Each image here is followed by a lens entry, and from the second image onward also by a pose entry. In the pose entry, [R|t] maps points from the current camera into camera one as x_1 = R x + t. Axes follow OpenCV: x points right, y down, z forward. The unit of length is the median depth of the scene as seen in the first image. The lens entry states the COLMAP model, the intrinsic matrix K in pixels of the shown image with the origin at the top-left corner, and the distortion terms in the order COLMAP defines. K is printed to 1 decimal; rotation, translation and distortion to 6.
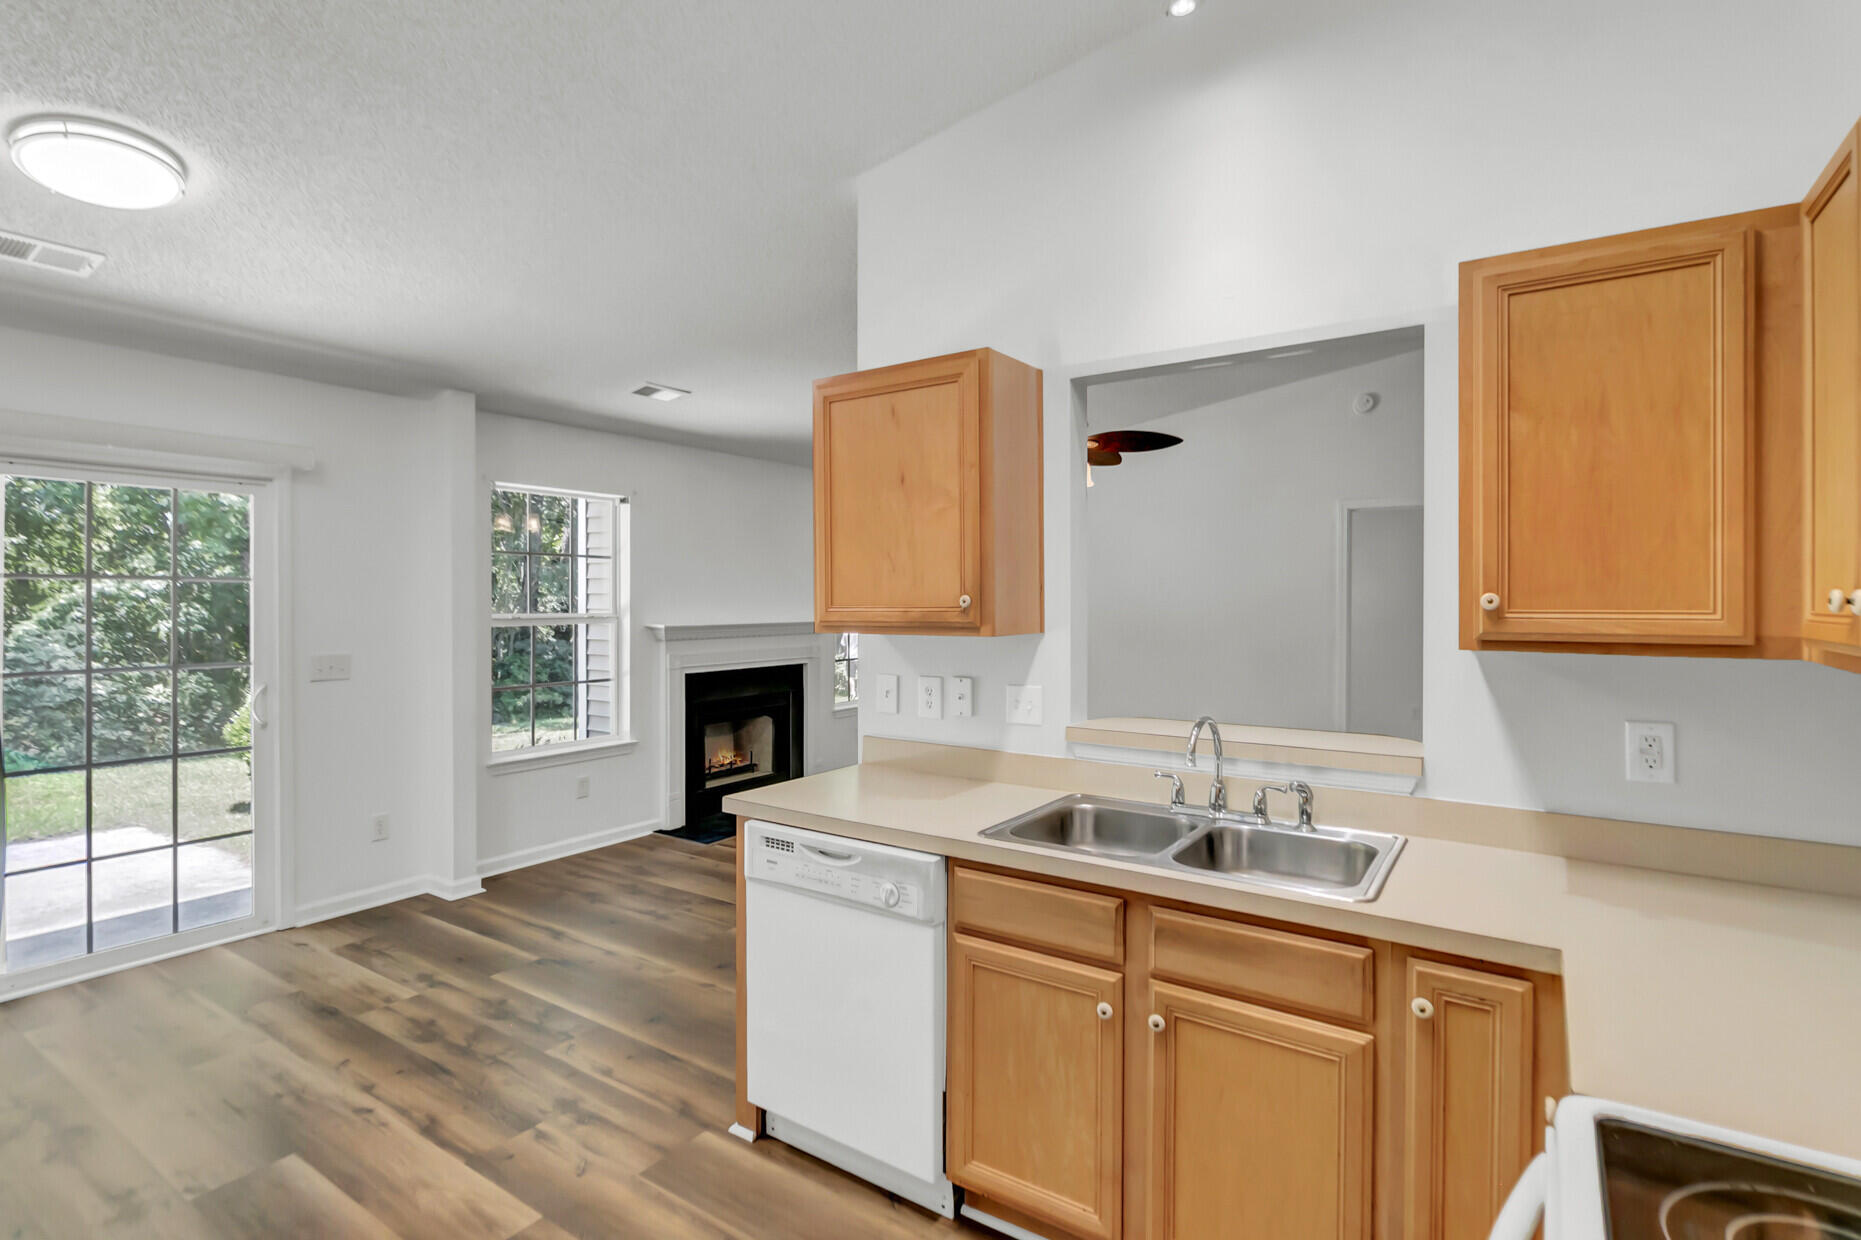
lens RADIAL K [[906.6, 0, 908.3], [0, 906.6, 604.3], [0, 0, 1]] dist [0.005004, -0.003289]
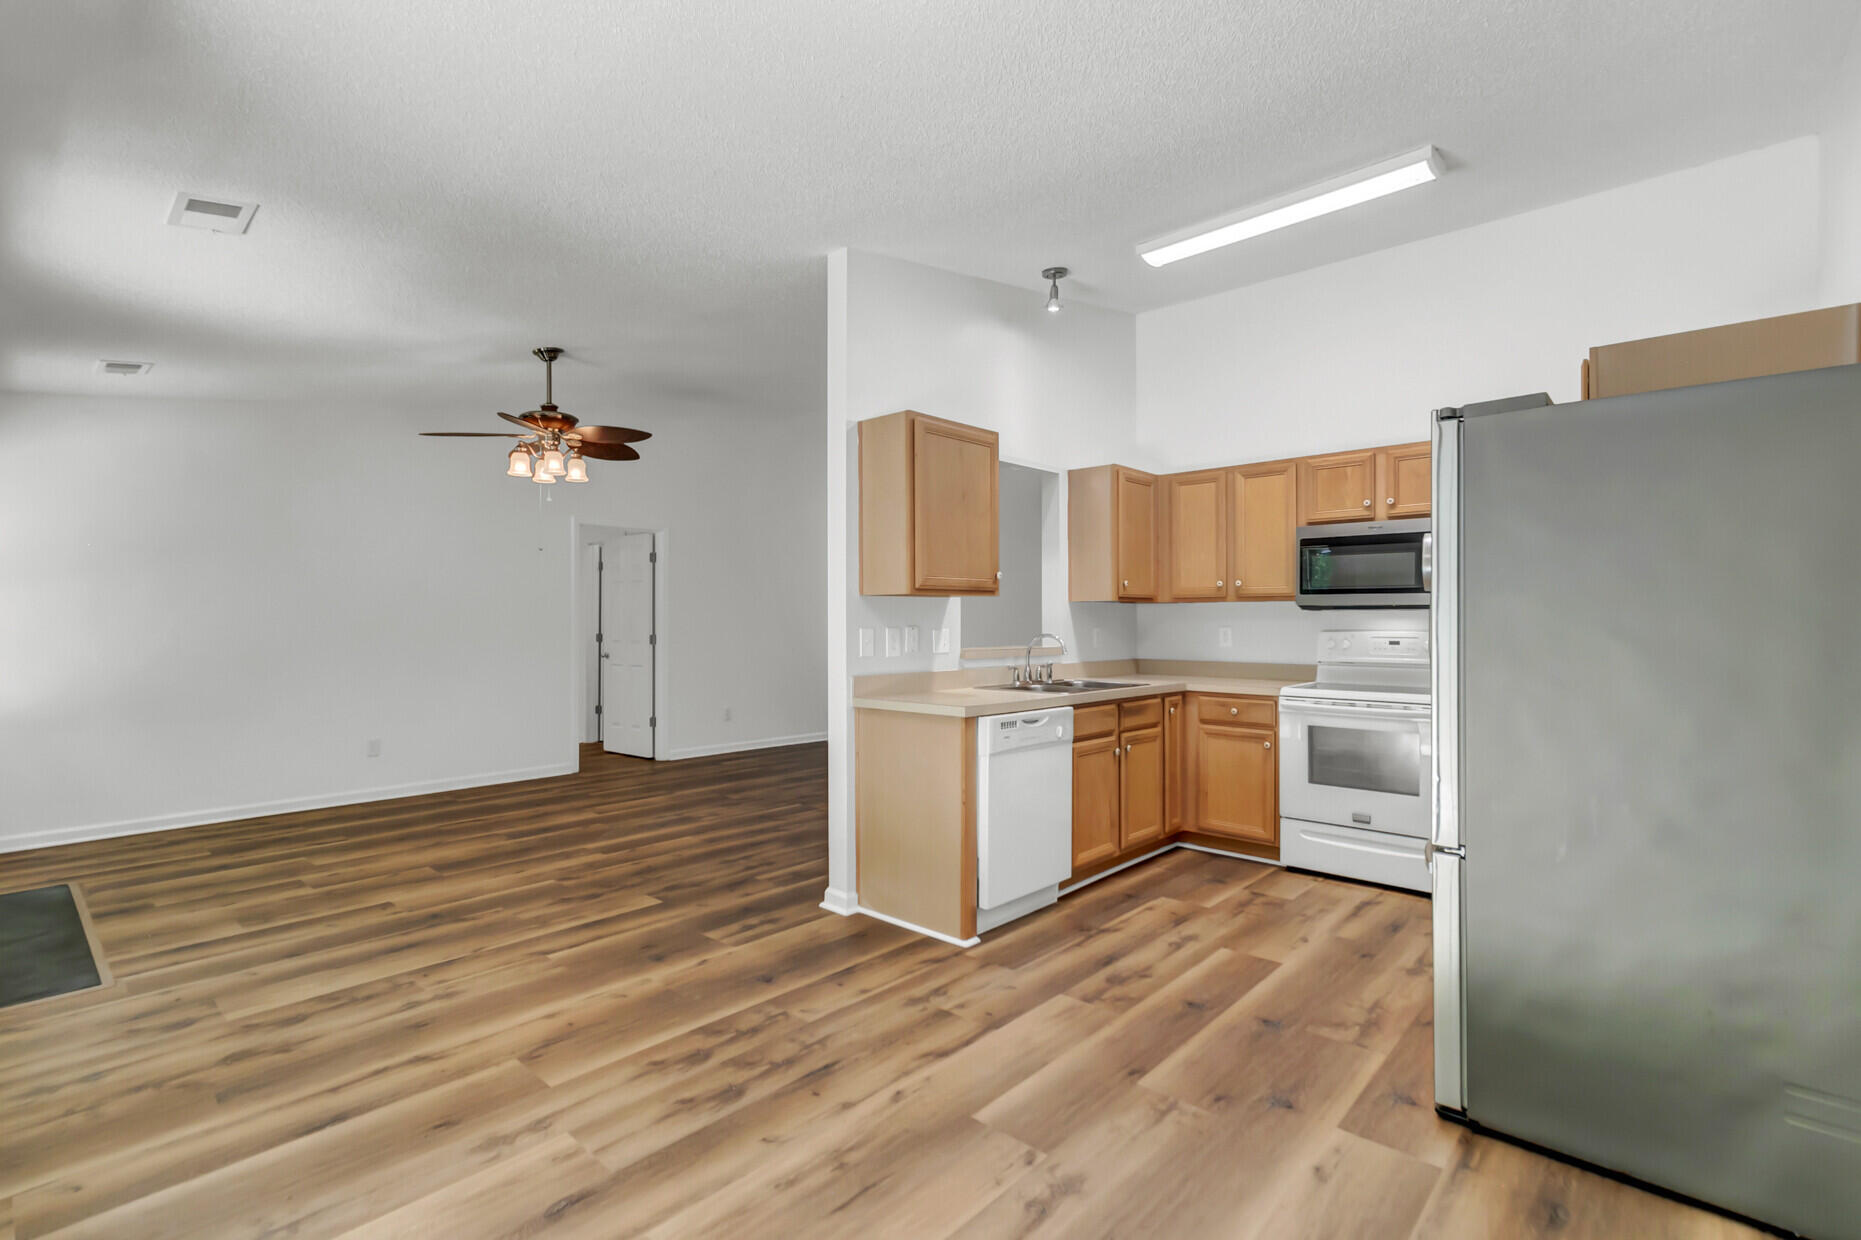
lens RADIAL K [[874.9, 0, 912.9], [0, 874.9, 609.6], [0, 0, 1]] dist [0.001257, 0.004236]
pose [[0.132631, 0.014179, 0.991064, -1.299170], [0.006390, 0.999865, -0.015160, 0.069922], [-0.991145, 0.008344, 0.132522, 0.757149]]
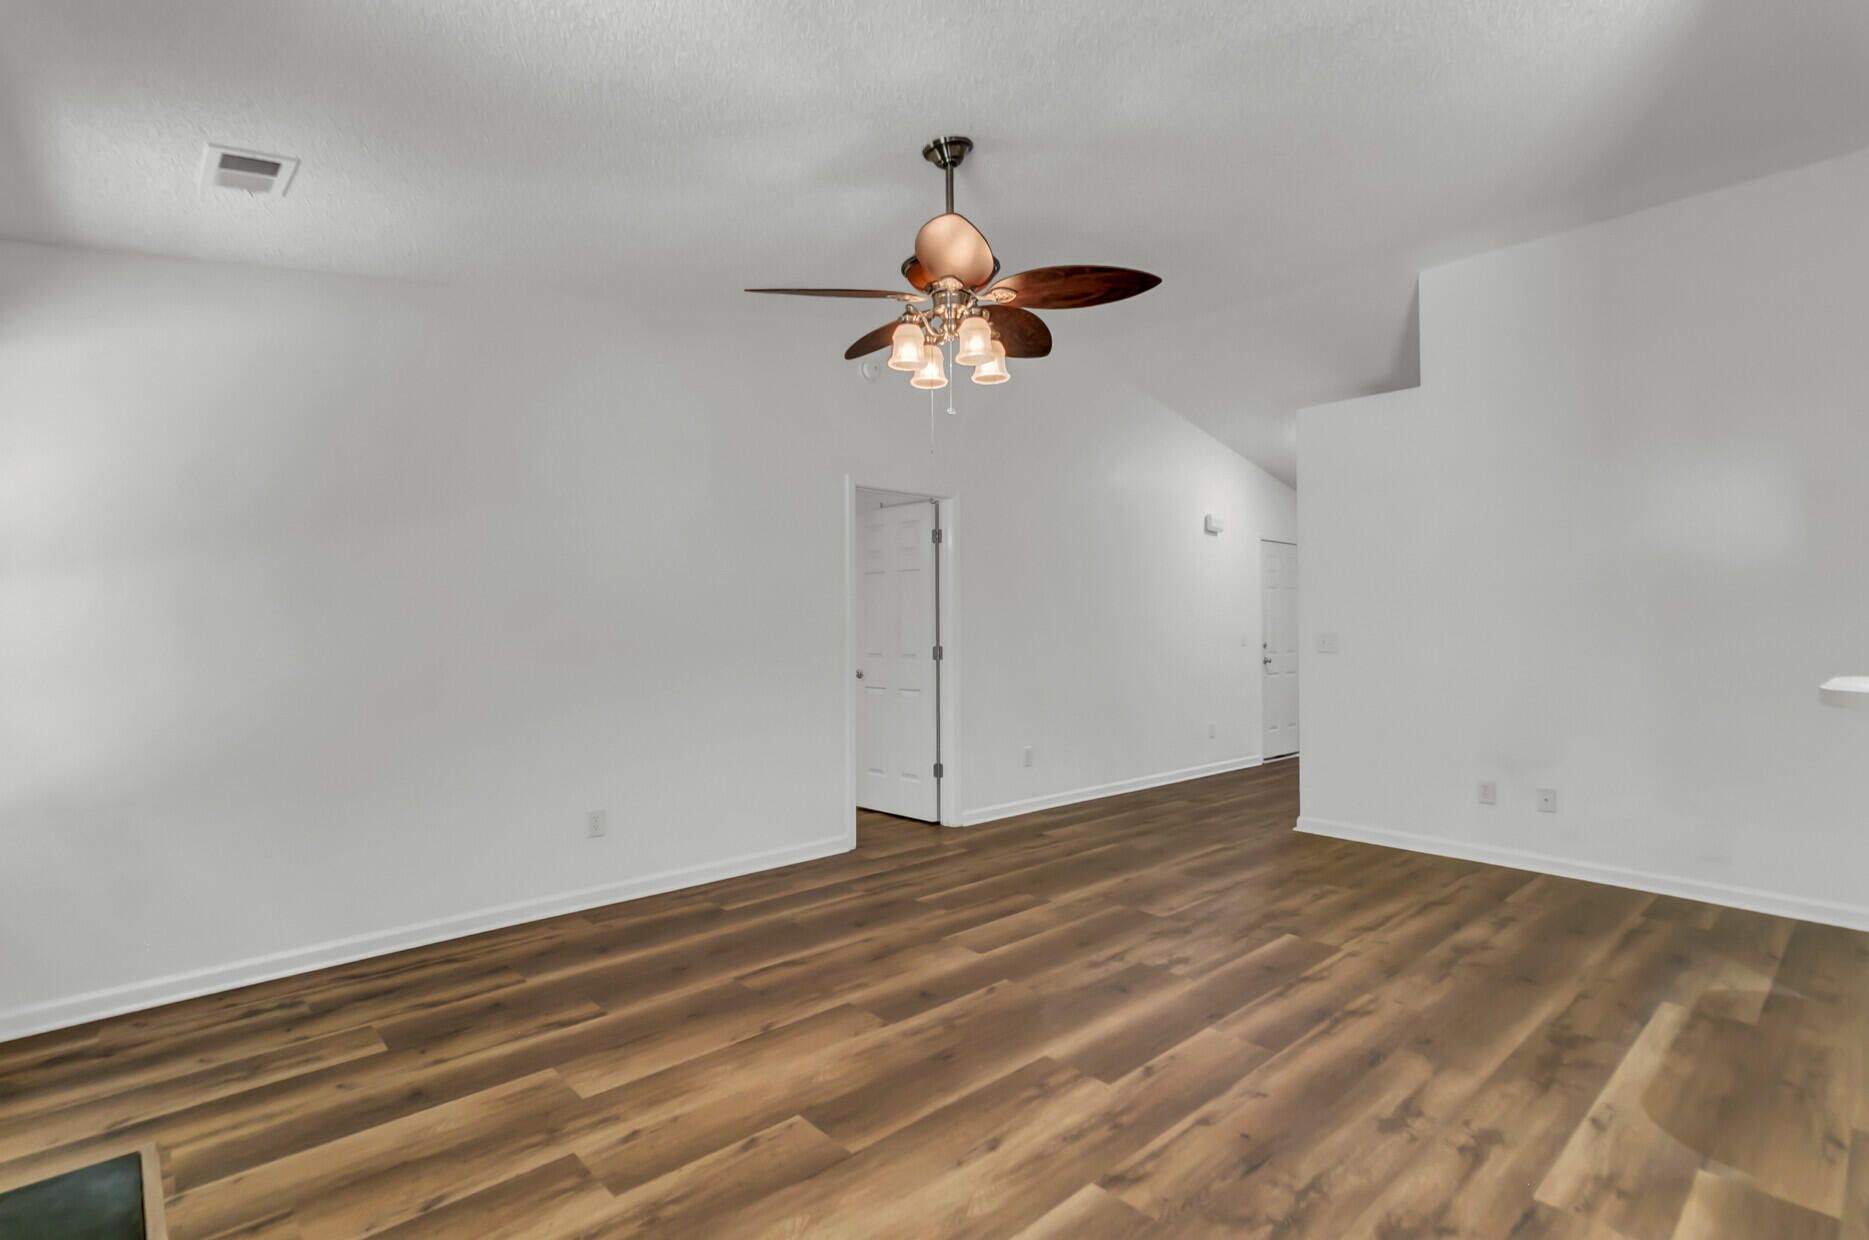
lens RADIAL K [[878.6, 0, 926.9], [0, 878.6, 614.4], [0, 0, 1]] dist [0.001257, 0.004236]
pose [[0.207071, 0.016420, 0.978188, -0.649996], [0.008409, 0.999792, -0.018563, 0.061155], [-0.978290, 0.012070, 0.206890, 1.505942]]
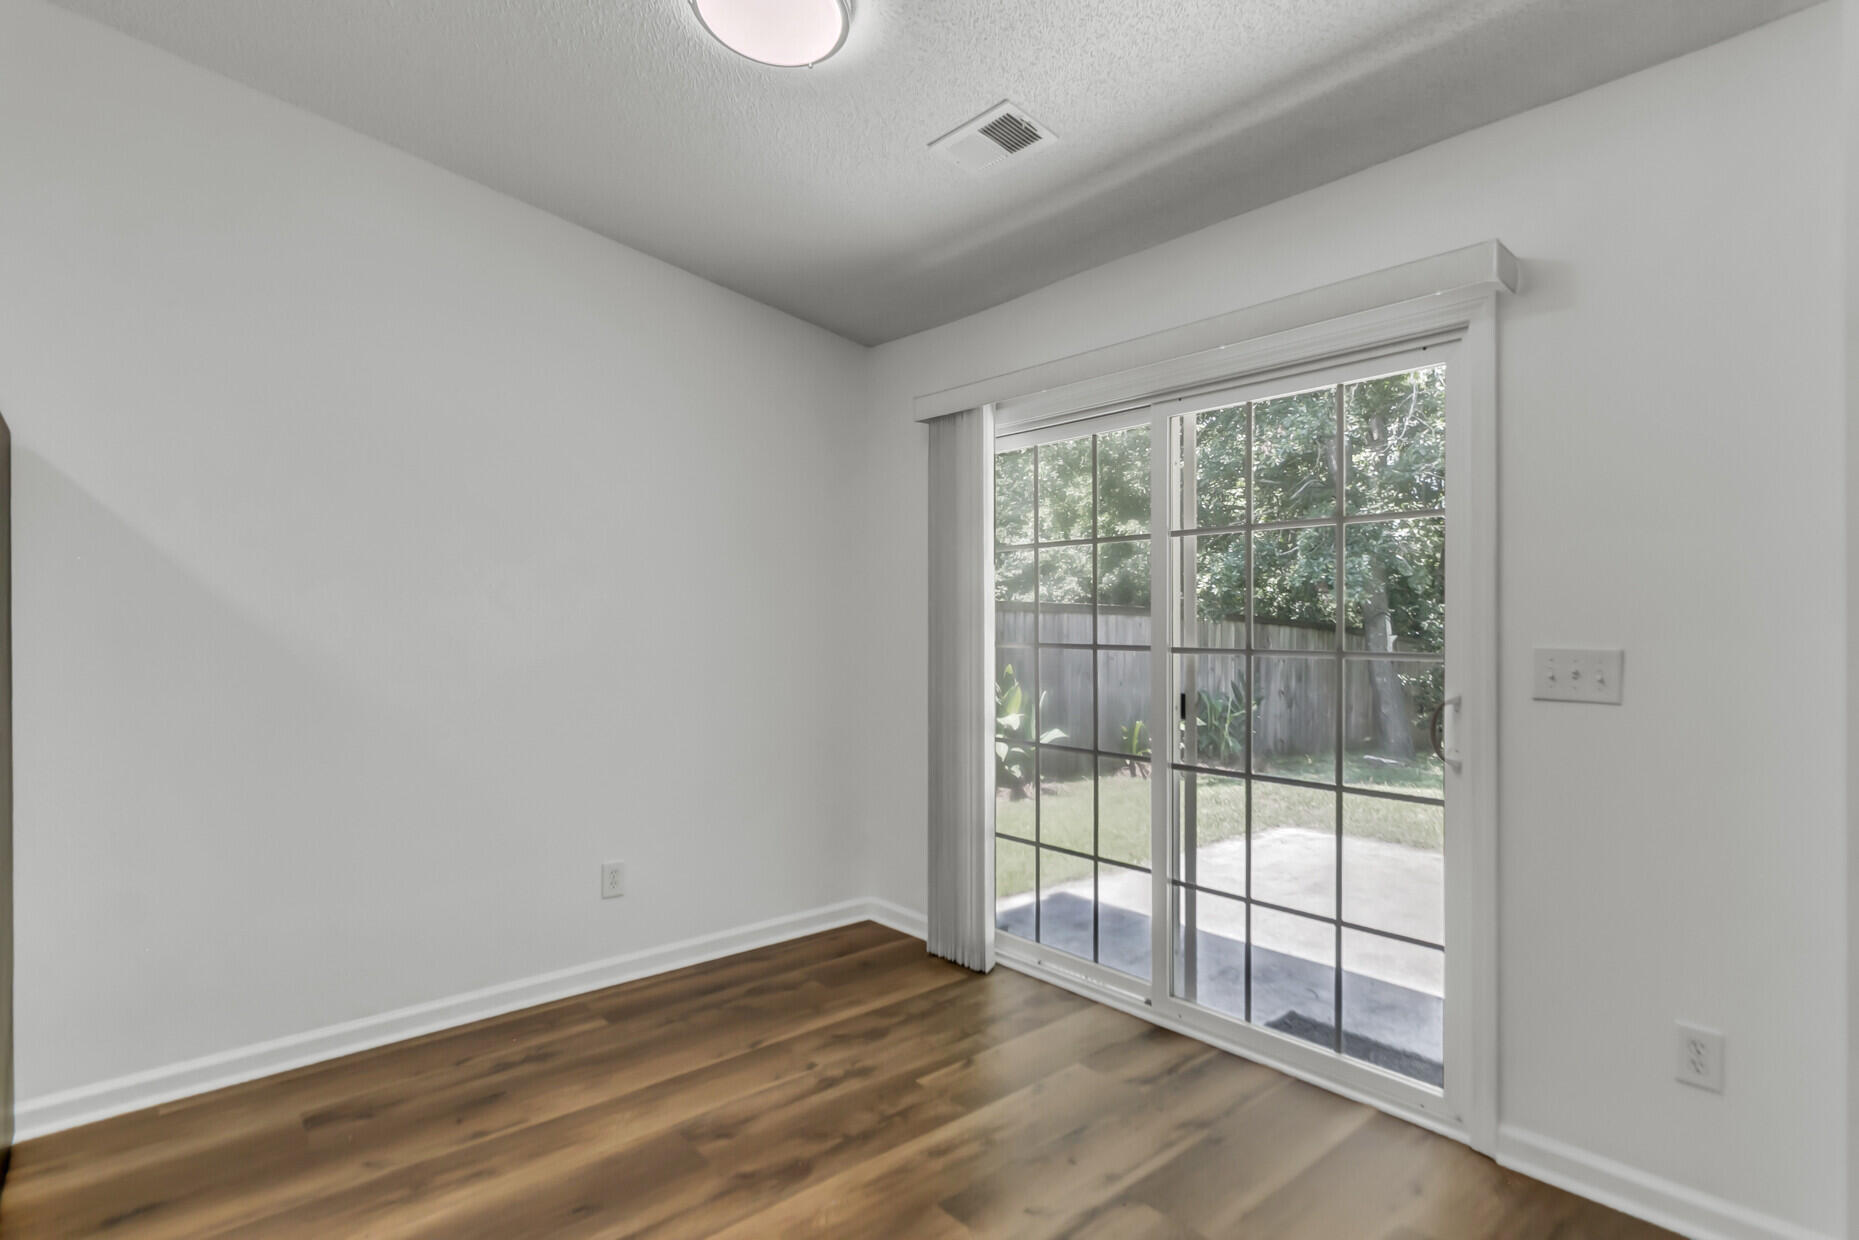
lens RADIAL K [[905.7, 0, 925.5], [0, 905.7, 634.1], [0, 0, 1]] dist [0.005004, -0.003289]
pose [[-0.236048, 0.014752, -0.971629, -0.122901], [-0.001787, 0.999876, 0.015615, 0.059216], [0.971740, 0.005422, -0.235993, 1.112484]]
